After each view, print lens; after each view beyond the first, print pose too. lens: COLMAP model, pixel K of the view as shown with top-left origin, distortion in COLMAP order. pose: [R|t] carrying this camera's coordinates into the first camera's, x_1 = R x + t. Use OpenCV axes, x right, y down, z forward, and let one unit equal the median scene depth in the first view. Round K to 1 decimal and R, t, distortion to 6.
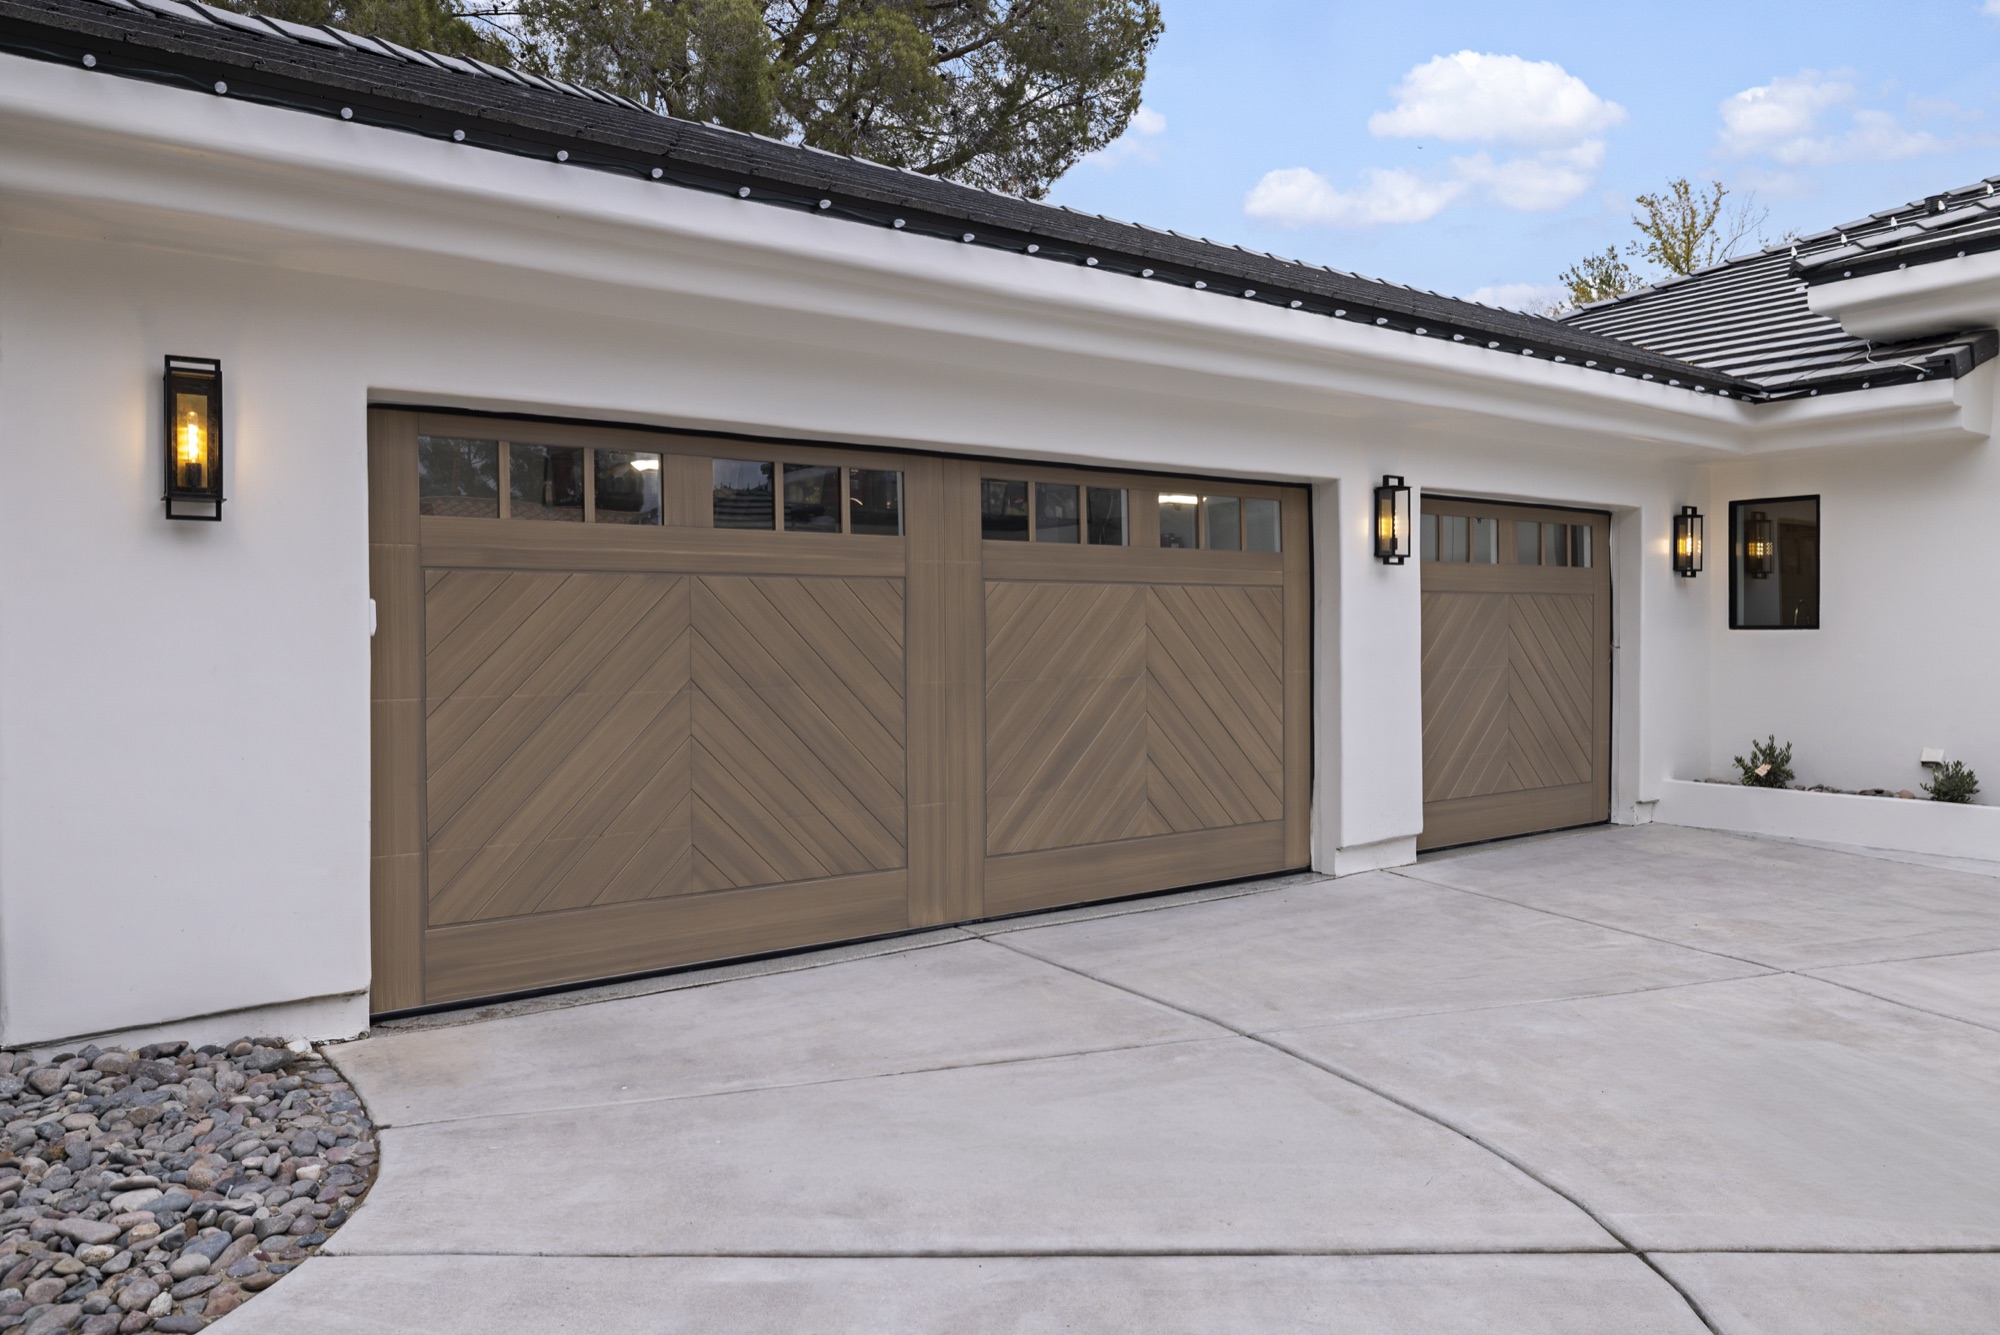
lens RADIAL K [[1365.2, 0, 997.8], [0, 1365.2, 639.1], [0, 0, 1]] dist [-0.000122, 0.000143]
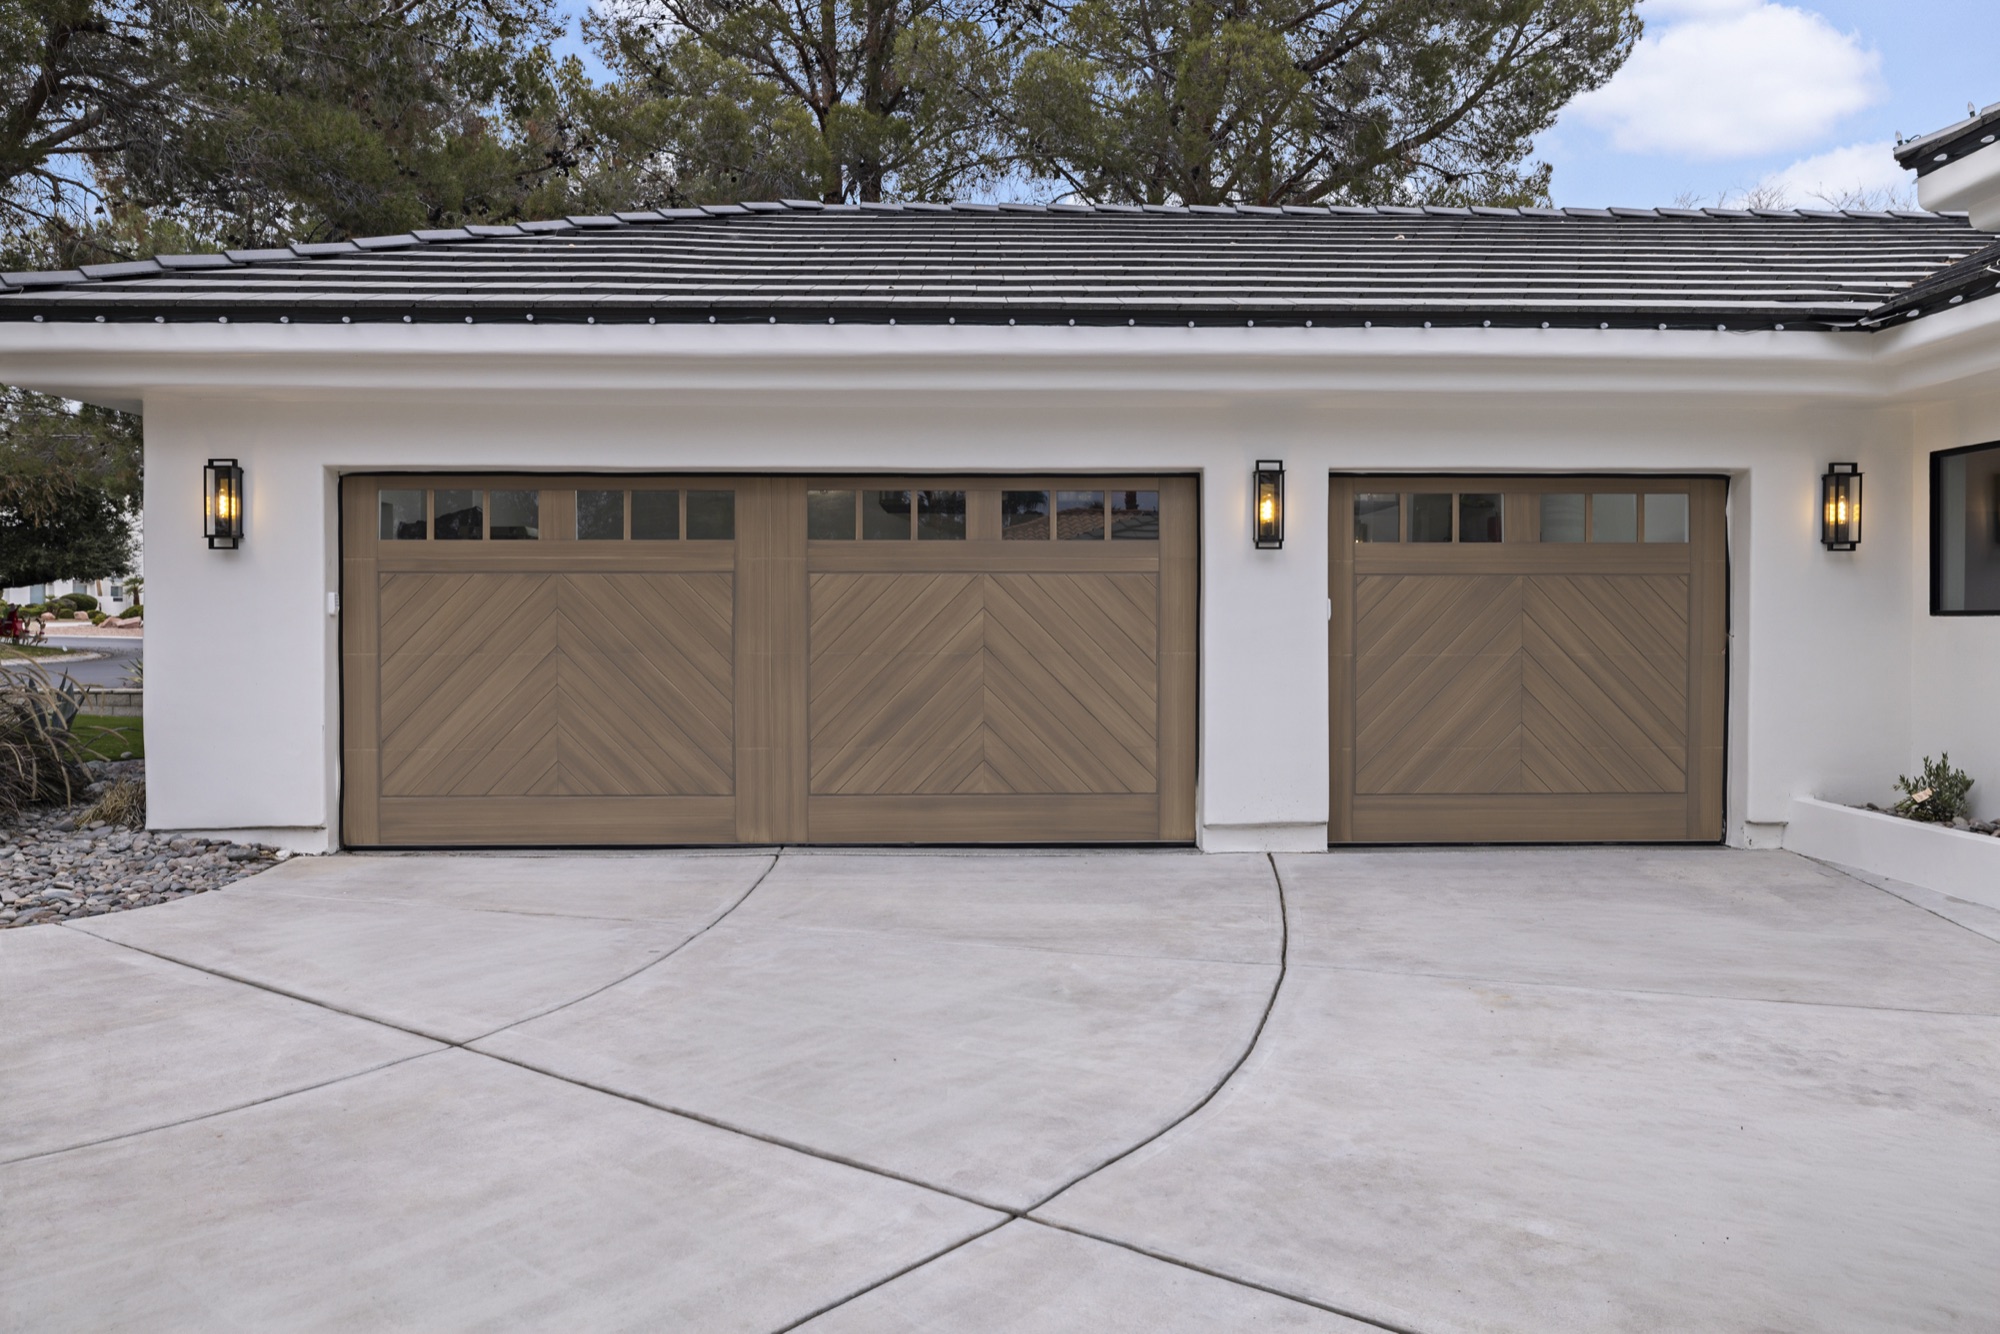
lens RADIAL K [[1365.2, 0, 997.8], [0, 1365.2, 638.6], [0, 0, 1]] dist [-0.000122, 0.000143]
pose [[0.818053, 0.012030, -0.575016, 0.778225], [-0.007269, 0.999918, 0.010578, 0.002296], [0.575096, -0.004474, 0.818073, 0.071757]]
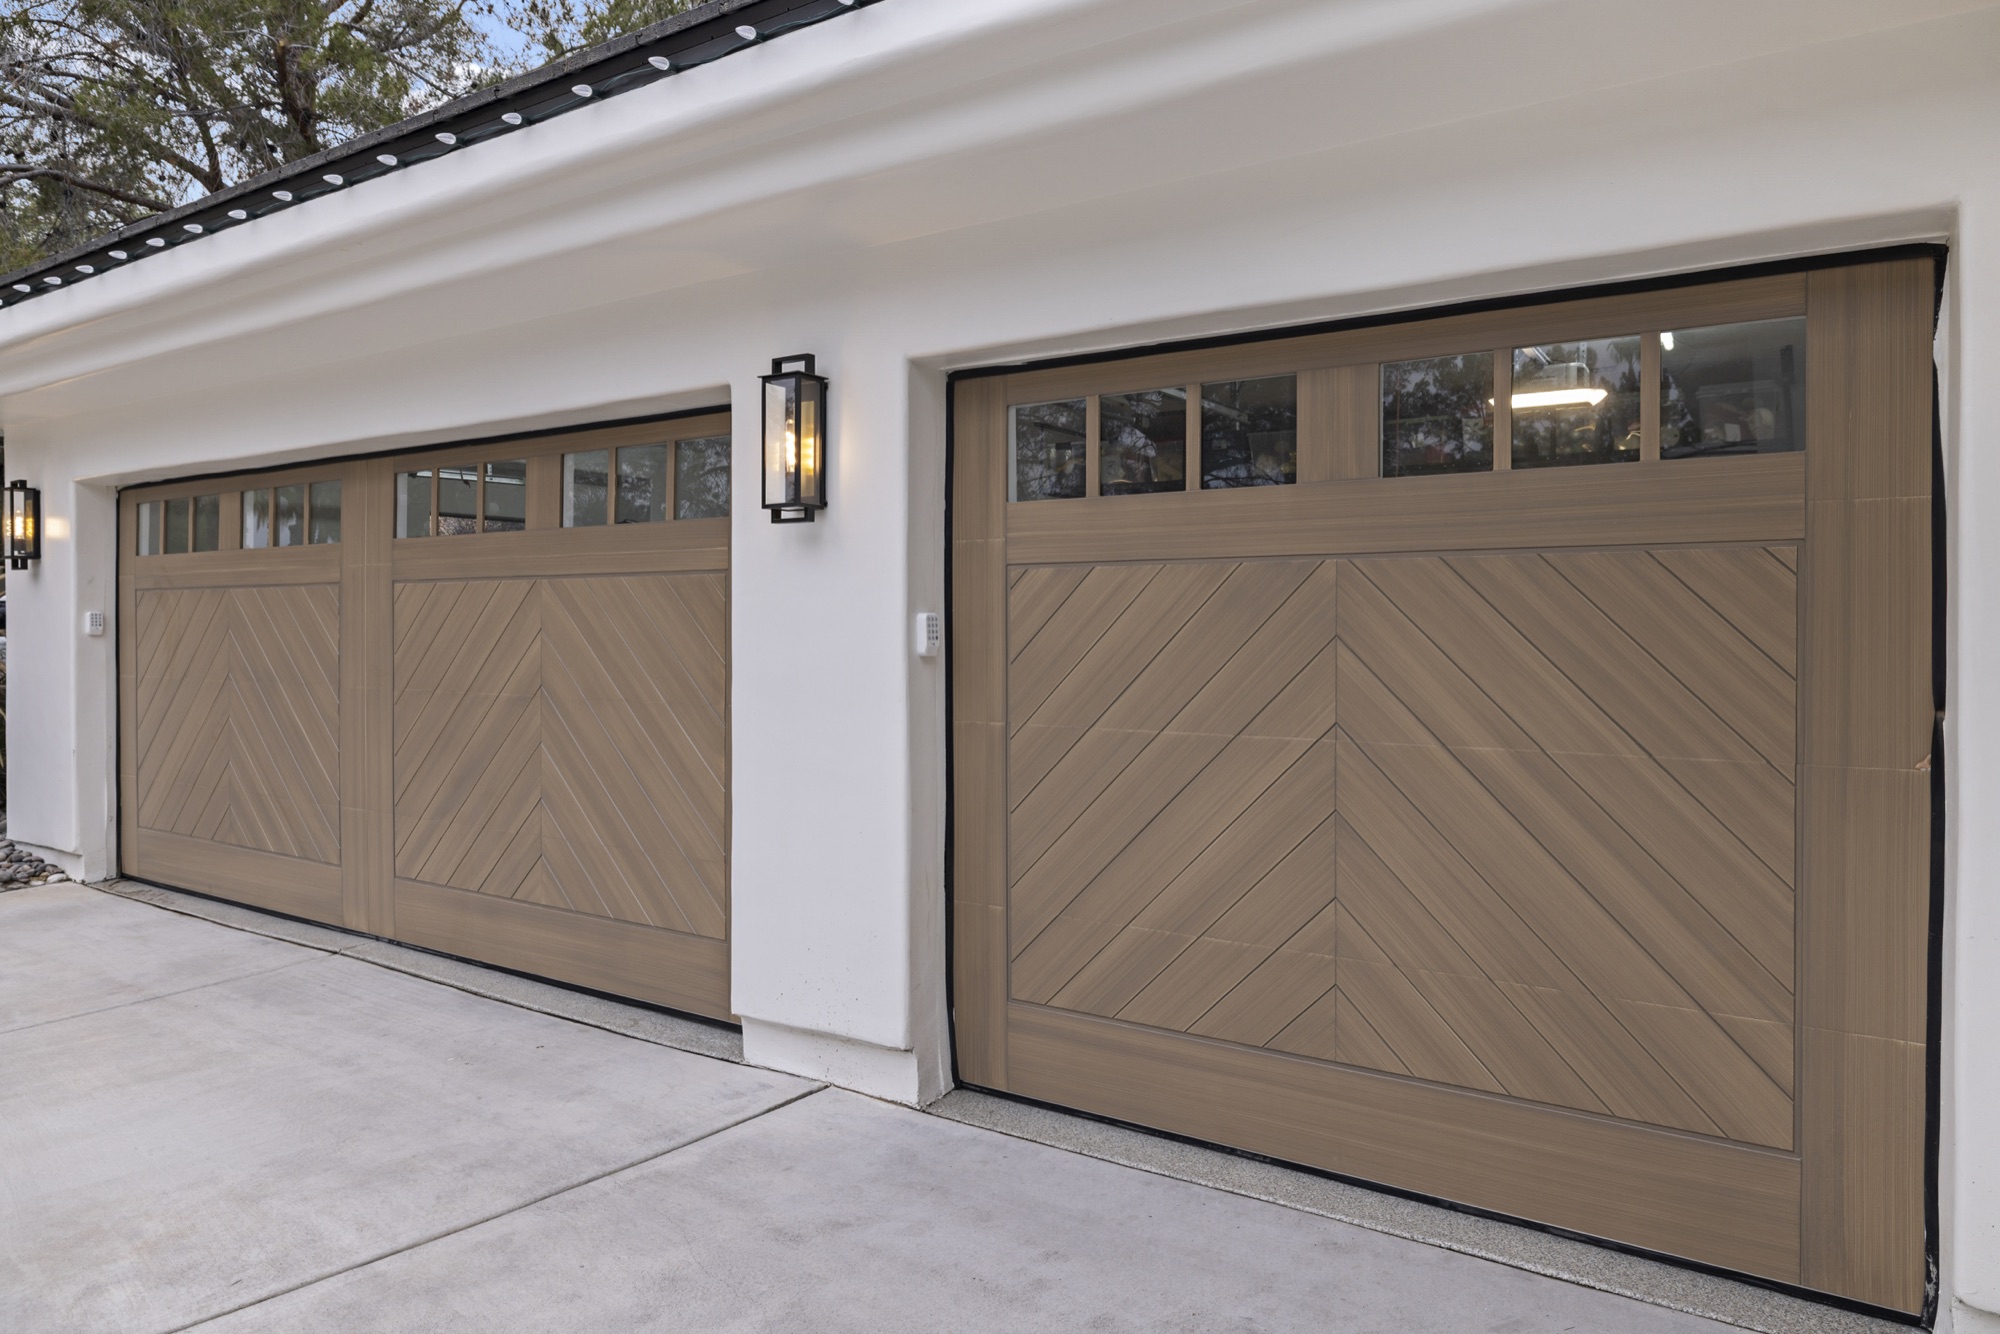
lens RADIAL K [[1225.2, 0, 1002.5], [0, 1225.2, 622.2], [0, 0, 1]] dist [-0.004013, 0.001205]
pose [[0.355695, 0.008752, -0.934561, 0.850706], [-0.003016, 0.999962, 0.008216, -0.021742], [0.934597, -0.000104, 0.355707, 1.001080]]
